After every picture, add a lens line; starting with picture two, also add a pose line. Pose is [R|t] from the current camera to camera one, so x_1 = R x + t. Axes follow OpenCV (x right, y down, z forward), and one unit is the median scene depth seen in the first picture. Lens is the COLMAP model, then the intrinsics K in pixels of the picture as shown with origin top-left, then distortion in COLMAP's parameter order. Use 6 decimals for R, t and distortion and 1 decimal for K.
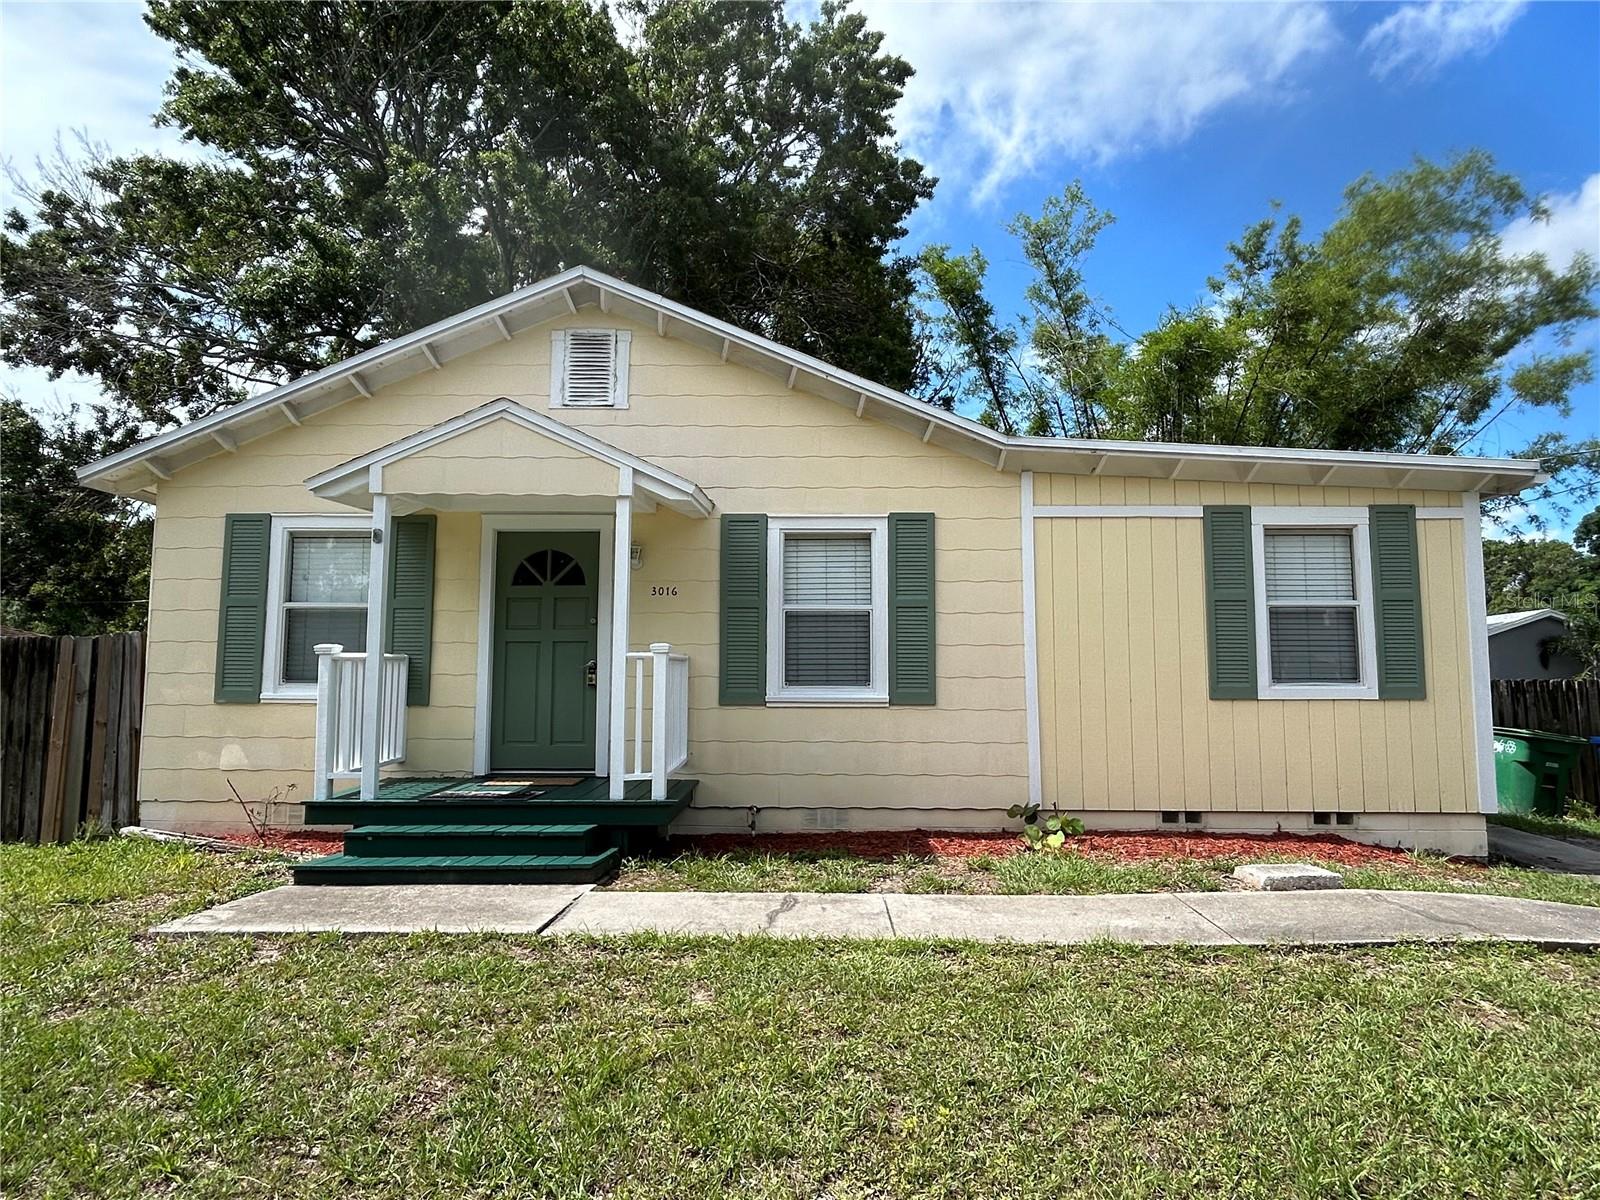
lens RADIAL K [[950.0, 0, 800.0], [0, 950.0, 600.0], [0, 0, 1]] dist [0.006555, -0.003127]
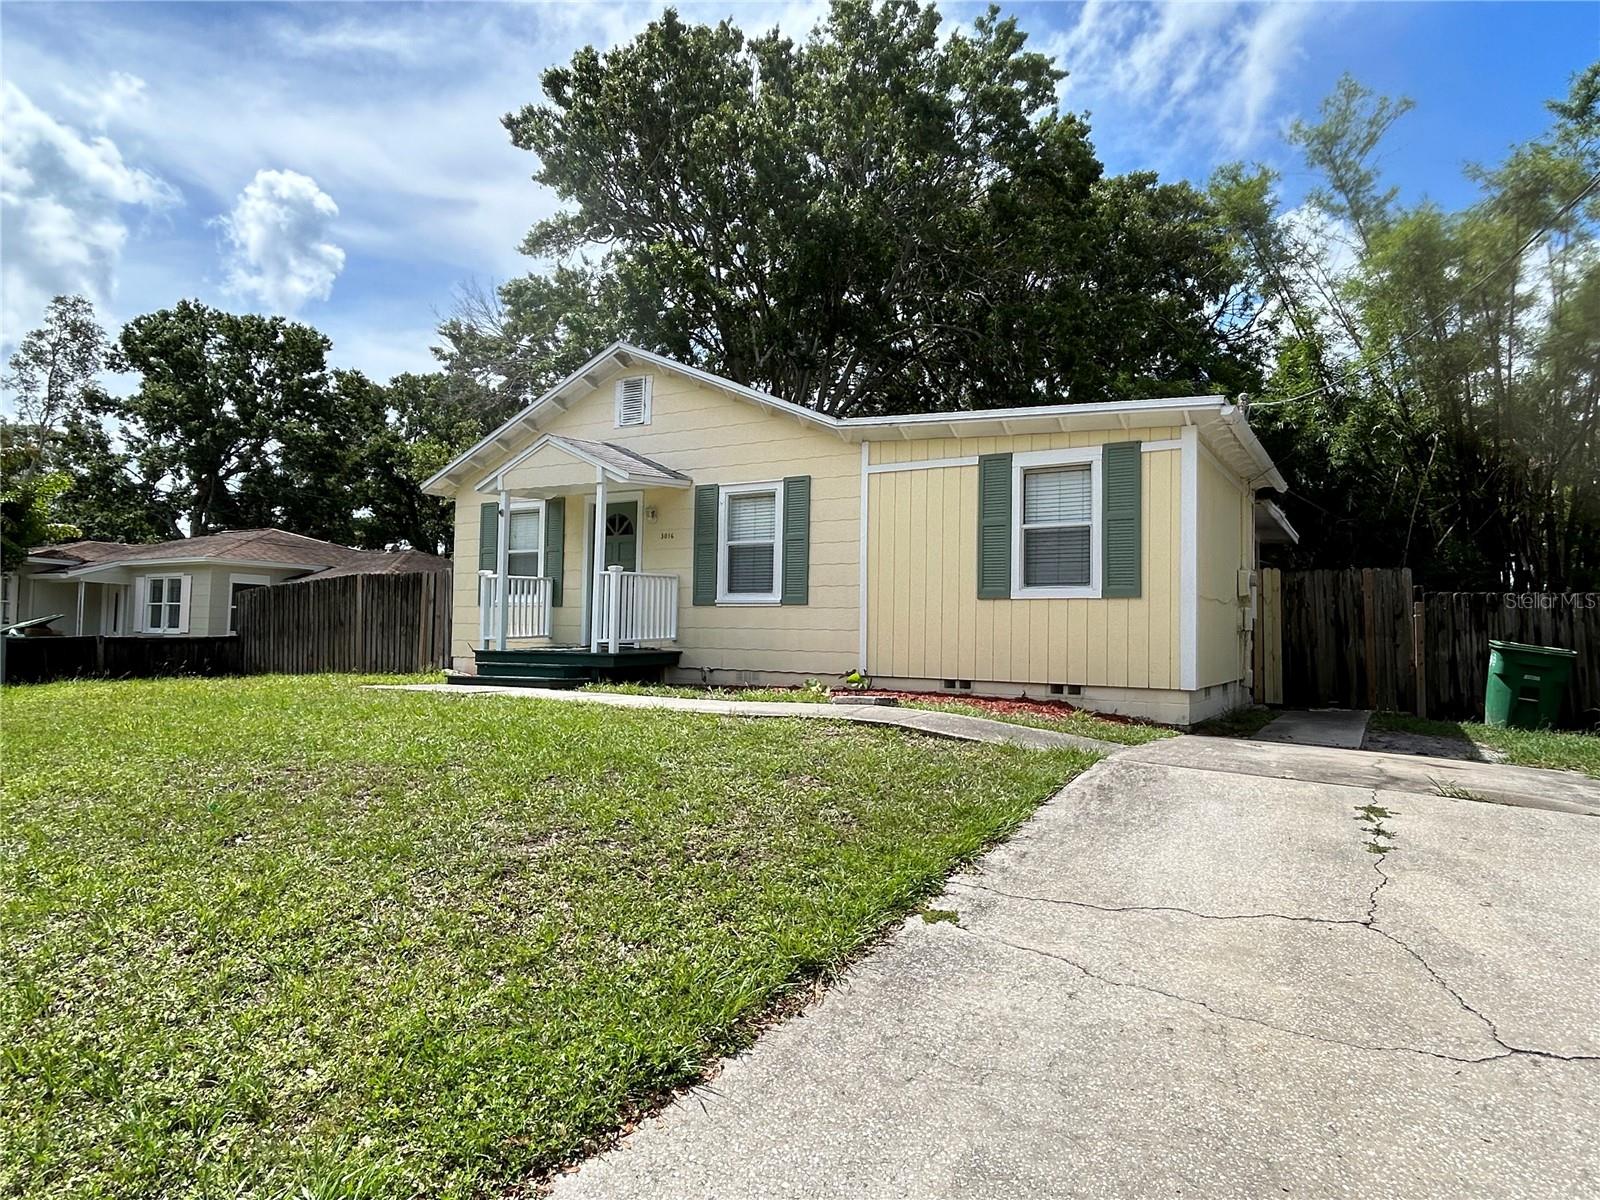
lens RADIAL K [[950.0, 0, 800.0], [0, 950.0, 600.0], [0, 0, 1]] dist [0.006555, -0.003127]
pose [[0.863256, -0.006670, -0.504721, 0.883190], [0.032851, 0.998535, 0.042991, 0.038224], [0.503695, -0.053693, 0.862211, -0.293335]]
